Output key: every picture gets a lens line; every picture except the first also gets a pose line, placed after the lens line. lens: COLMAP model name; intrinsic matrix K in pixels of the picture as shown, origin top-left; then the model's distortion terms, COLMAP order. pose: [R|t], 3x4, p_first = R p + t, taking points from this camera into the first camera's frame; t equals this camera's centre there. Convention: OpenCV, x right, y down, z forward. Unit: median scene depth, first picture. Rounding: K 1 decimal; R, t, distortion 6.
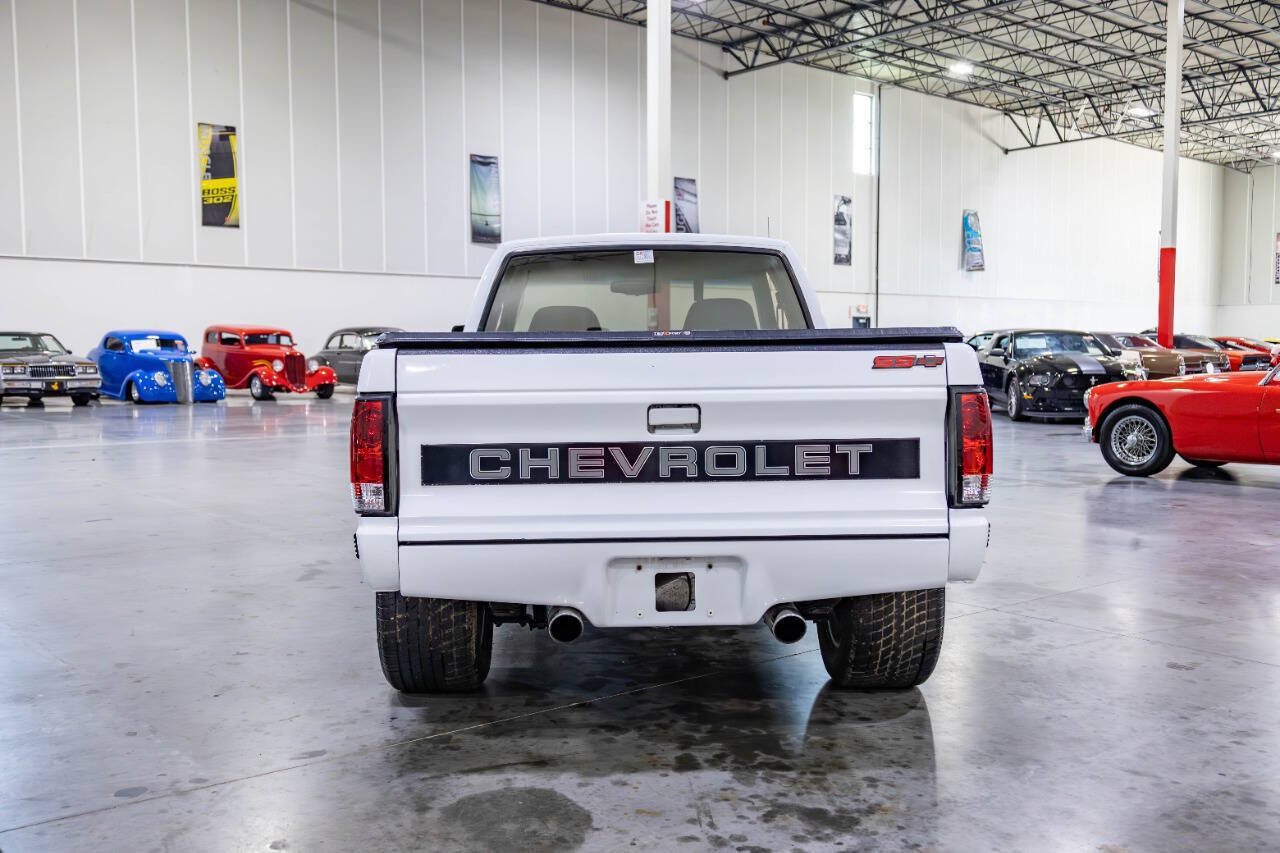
lens RADIAL K [[1209.7, 0, 638.7], [0, 1209.7, 437.8], [0, 0, 1]] dist [0.022918, 0.010779]
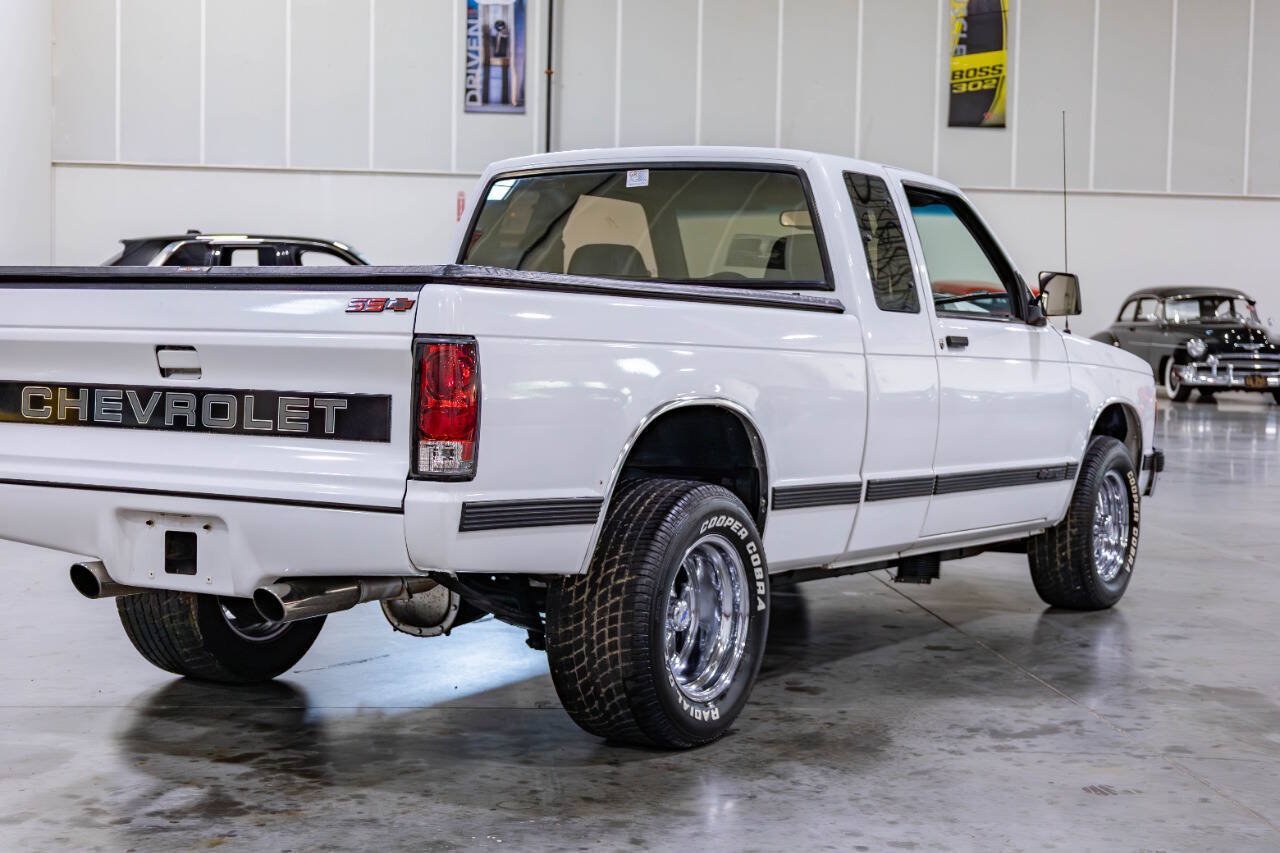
lens RADIAL K [[2103.7, 0, 672.4], [0, 2103.7, 461.5], [0, 0, 1]] dist [-0.015198, -0.136823]
pose [[0.843802, 0.058235, -0.533486, 1.089964], [-0.063673, 0.997937, 0.008224, 0.020421], [0.532864, 0.027029, 0.845769, -0.131175]]
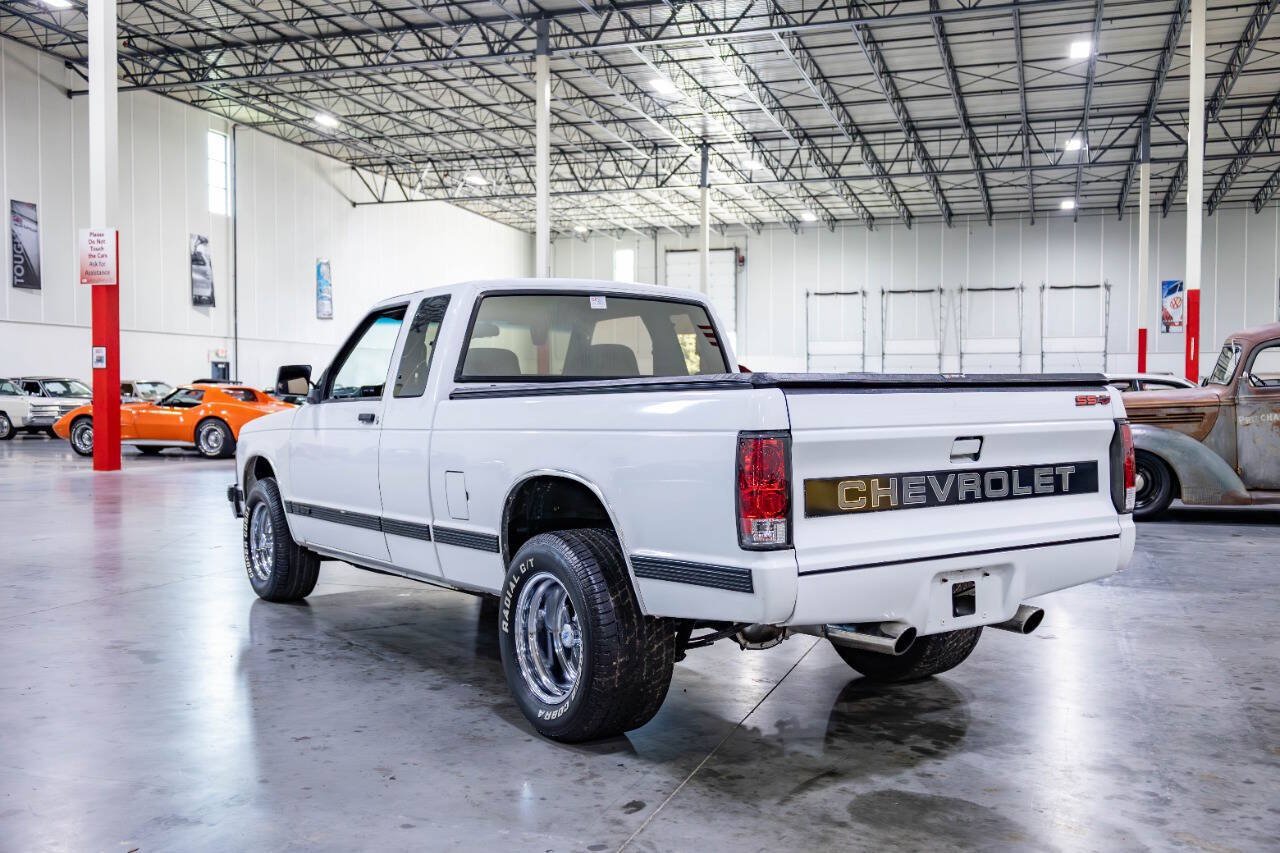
lens RADIAL K [[1209.7, 0, 638.7], [0, 1209.7, 437.8], [0, 0, 1]] dist [0.022918, 0.010779]
pose [[0.841836, -0.017376, 0.539454, -0.787058], [0.038131, 0.998899, -0.027330, -0.006348], [-0.538385, 0.043578, 0.841571, 0.171435]]
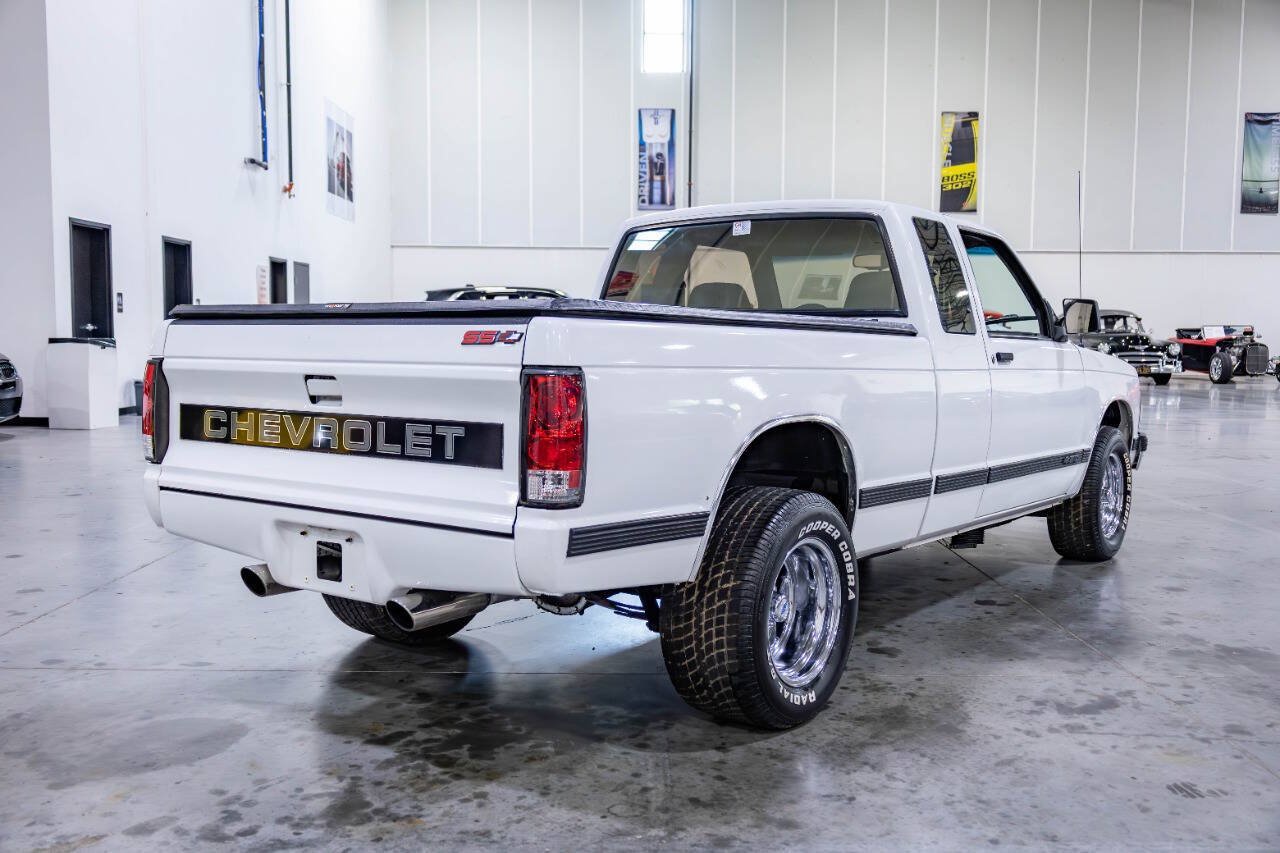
lens RADIAL K [[1209.7, 0, 638.7], [0, 1209.7, 437.8], [0, 0, 1]] dist [0.022918, 0.010779]
pose [[0.783875, 0.065144, -0.617492, 0.785872], [-0.057510, 0.997824, 0.032262, -0.021697], [0.618250, 0.010222, 0.785915, 0.334107]]
